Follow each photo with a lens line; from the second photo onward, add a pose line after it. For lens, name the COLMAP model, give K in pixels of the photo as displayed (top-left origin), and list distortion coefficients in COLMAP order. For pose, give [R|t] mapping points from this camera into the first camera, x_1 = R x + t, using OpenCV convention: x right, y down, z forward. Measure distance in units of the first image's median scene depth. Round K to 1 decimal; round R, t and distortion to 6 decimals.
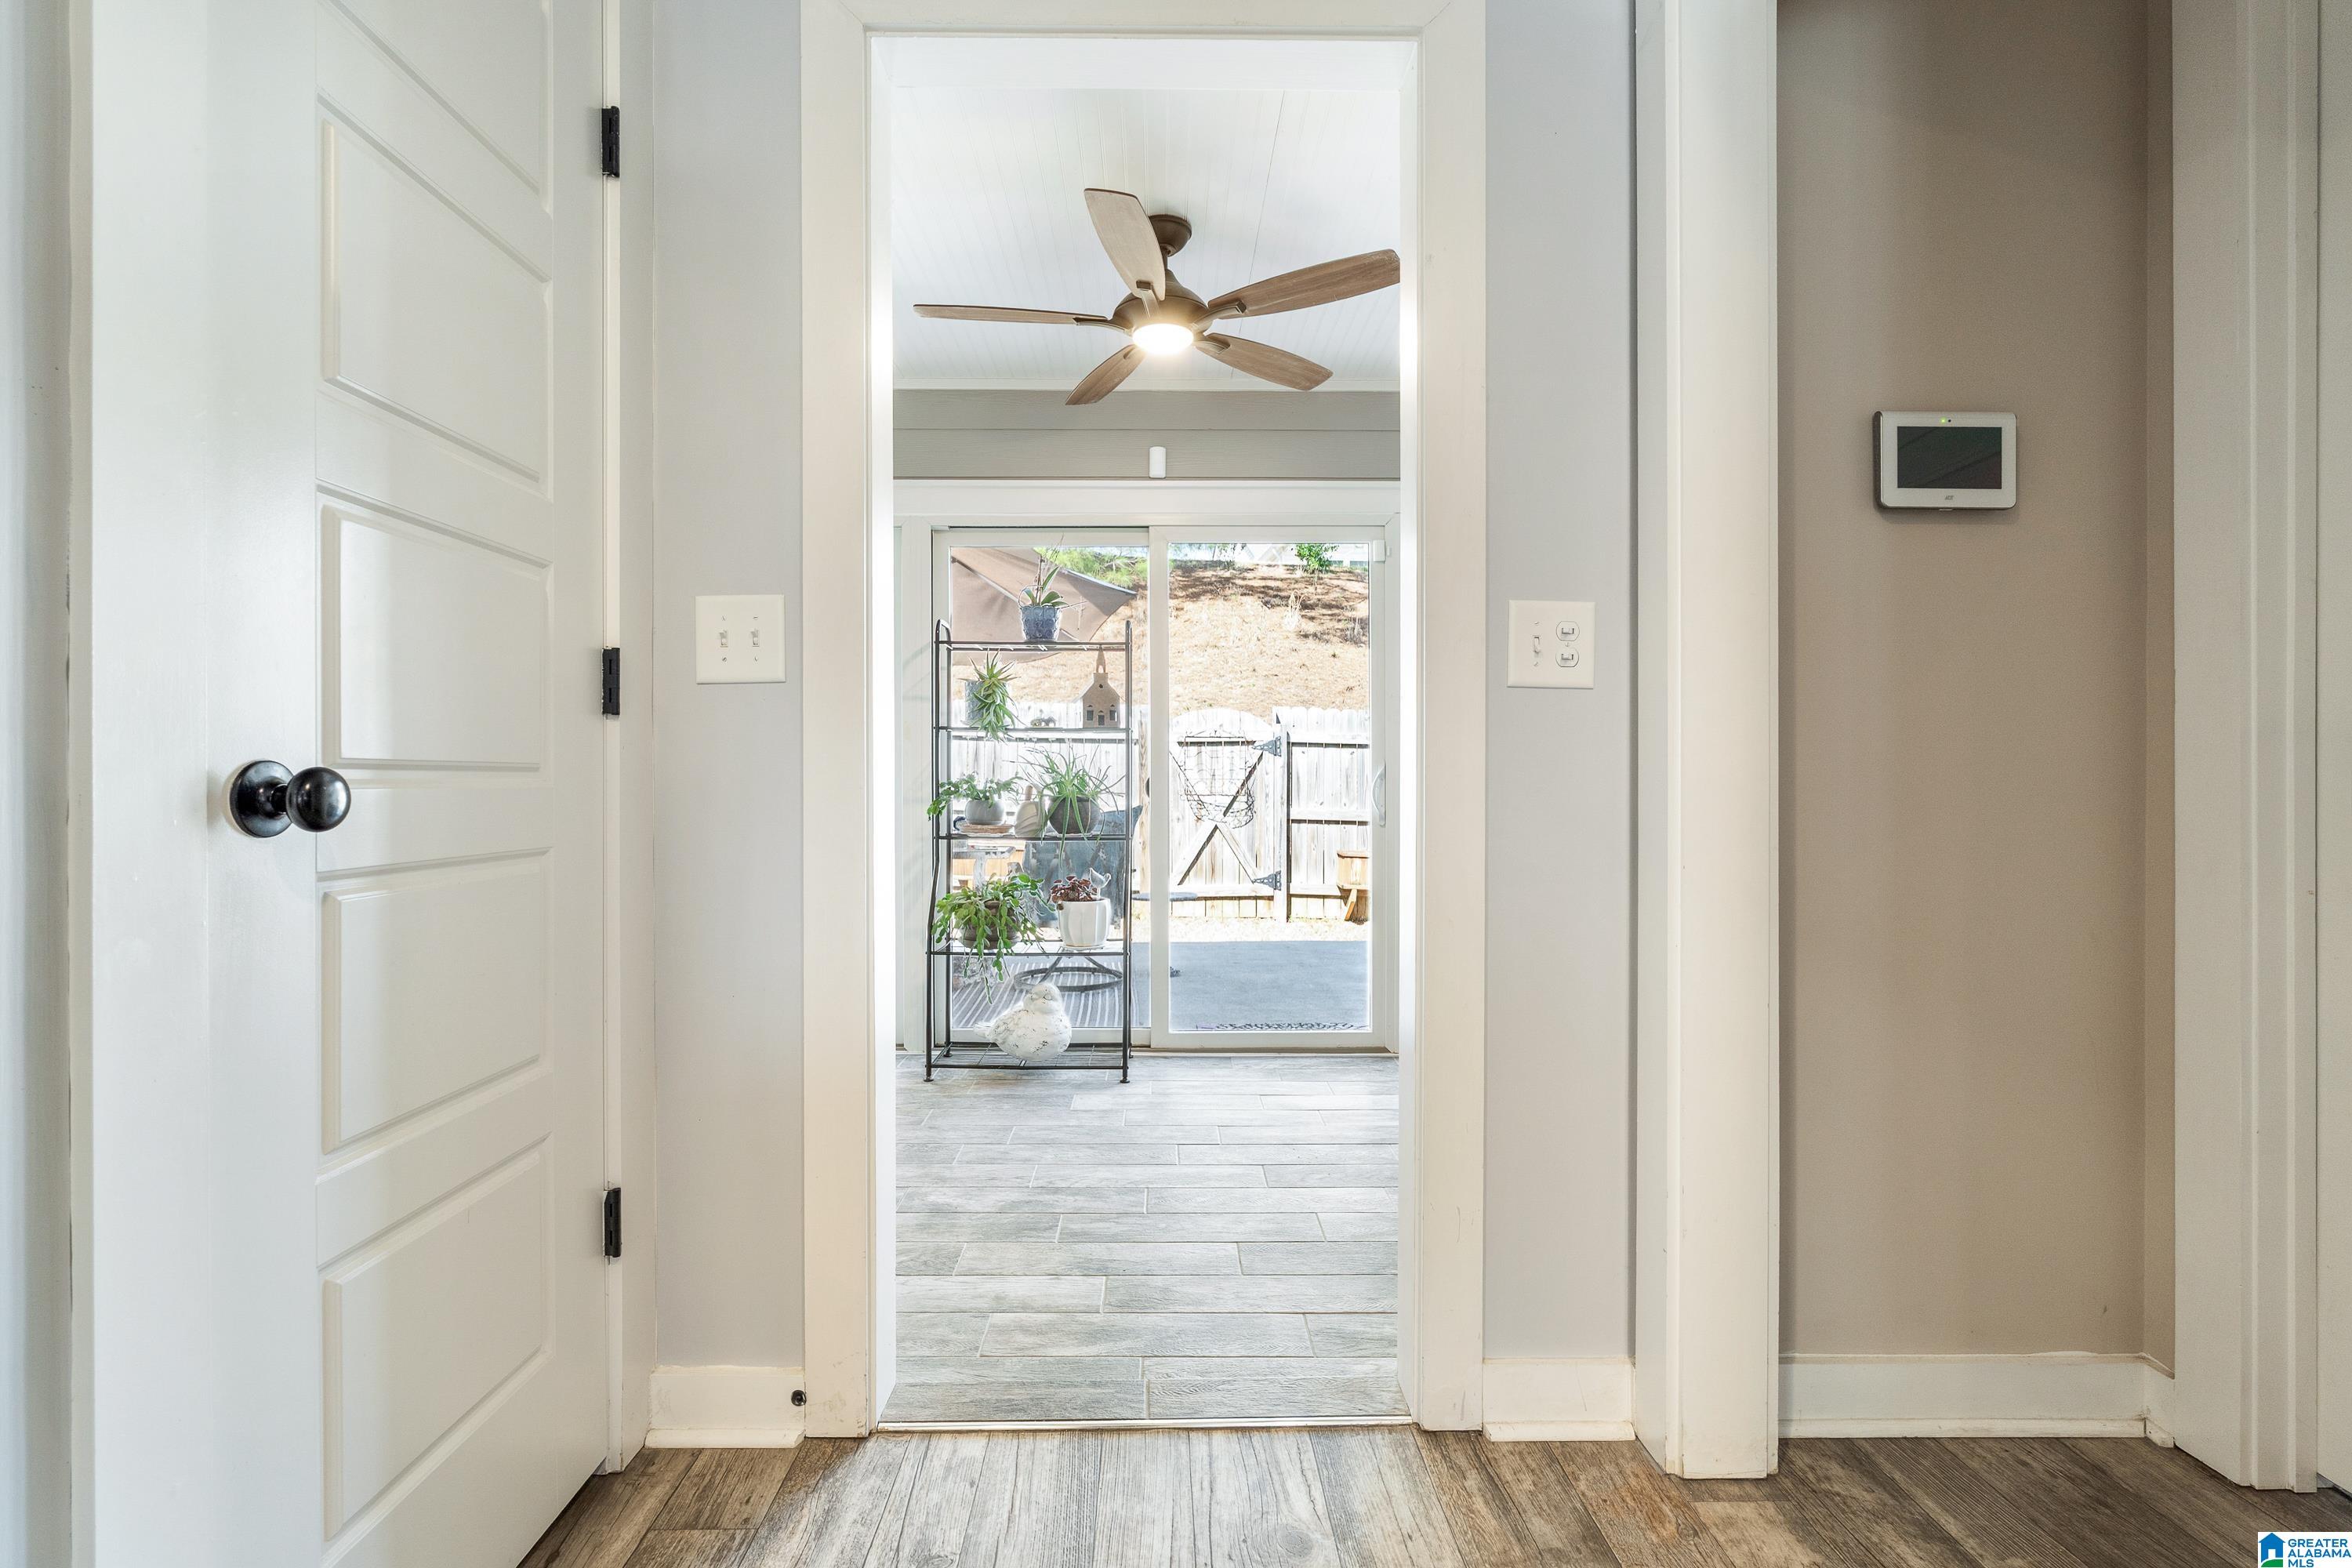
lens RADIAL K [[1038.1, 0, 1167.4], [0, 1038.1, 776.4], [0, 0, 1]] dist [0.002863, 0.001055]
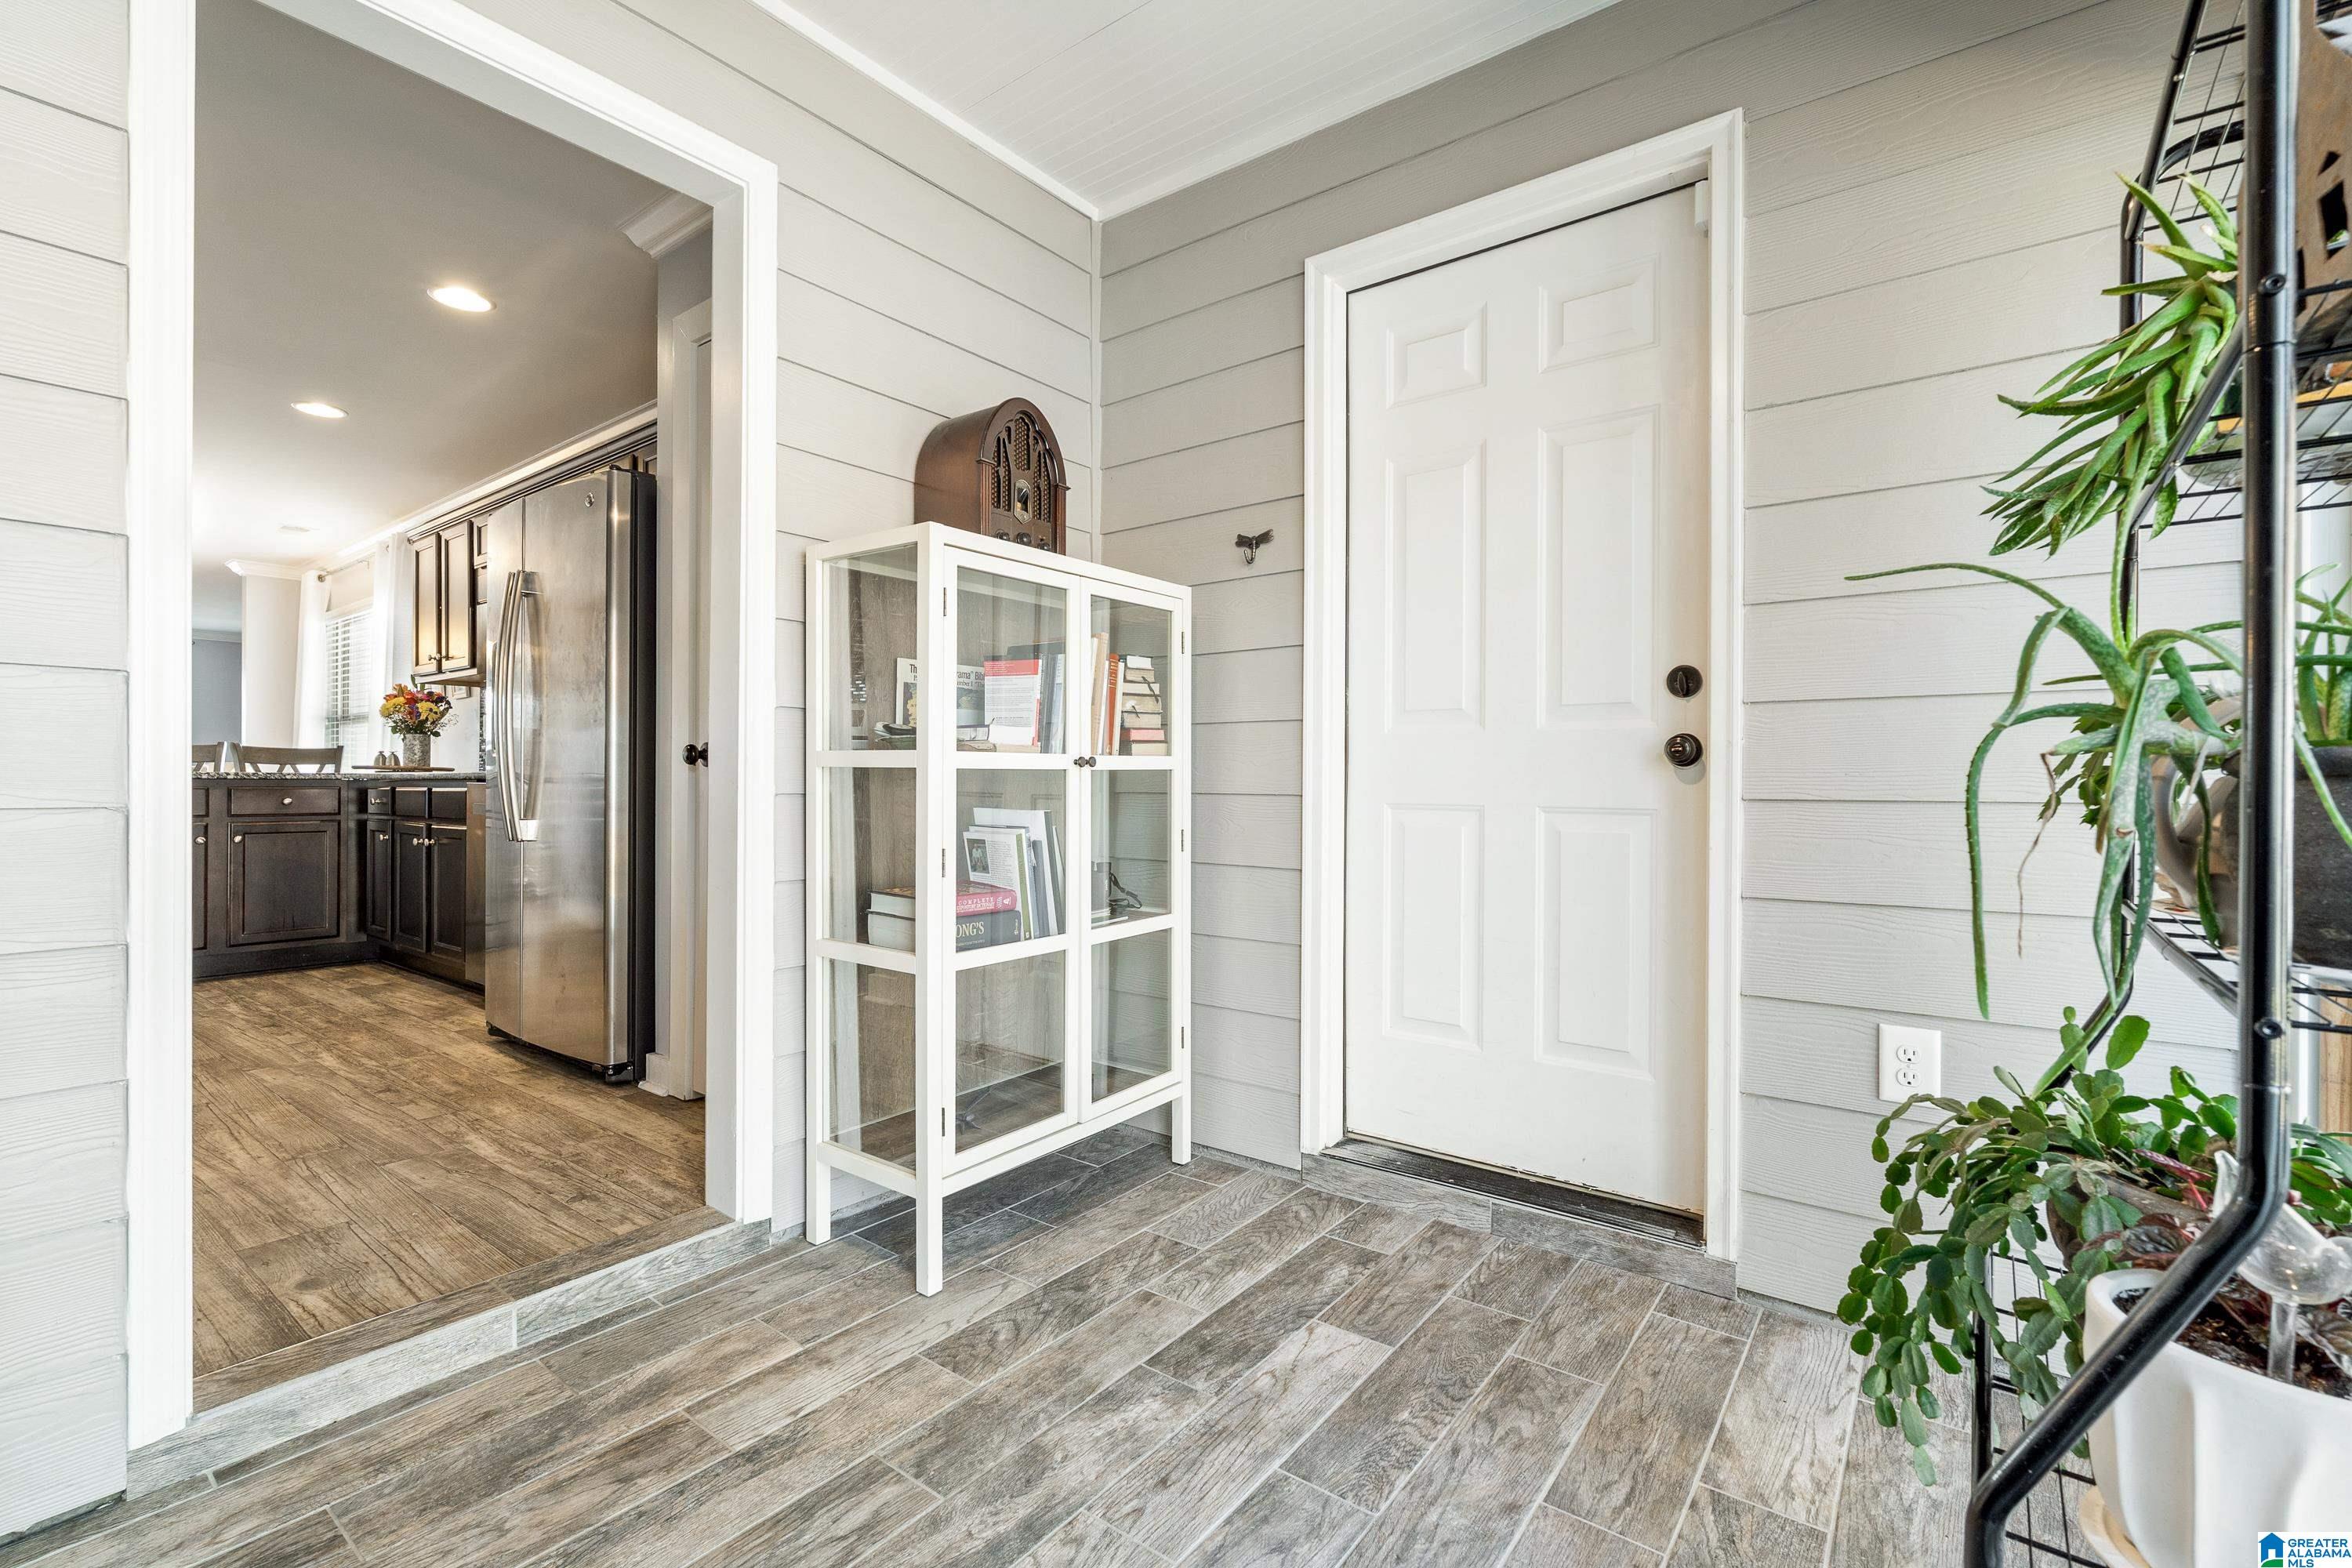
lens RADIAL K [[1038.1, 0, 1189.8], [0, 1038.1, 762.8], [0, 0, 1]] dist [0.002863, 0.001055]
pose [[-0.610423, 0.015009, -0.791934, 0.187541], [0.023865, 0.999715, 0.000551, 0.007338], [0.791716, -0.018563, -0.610607, 1.016702]]
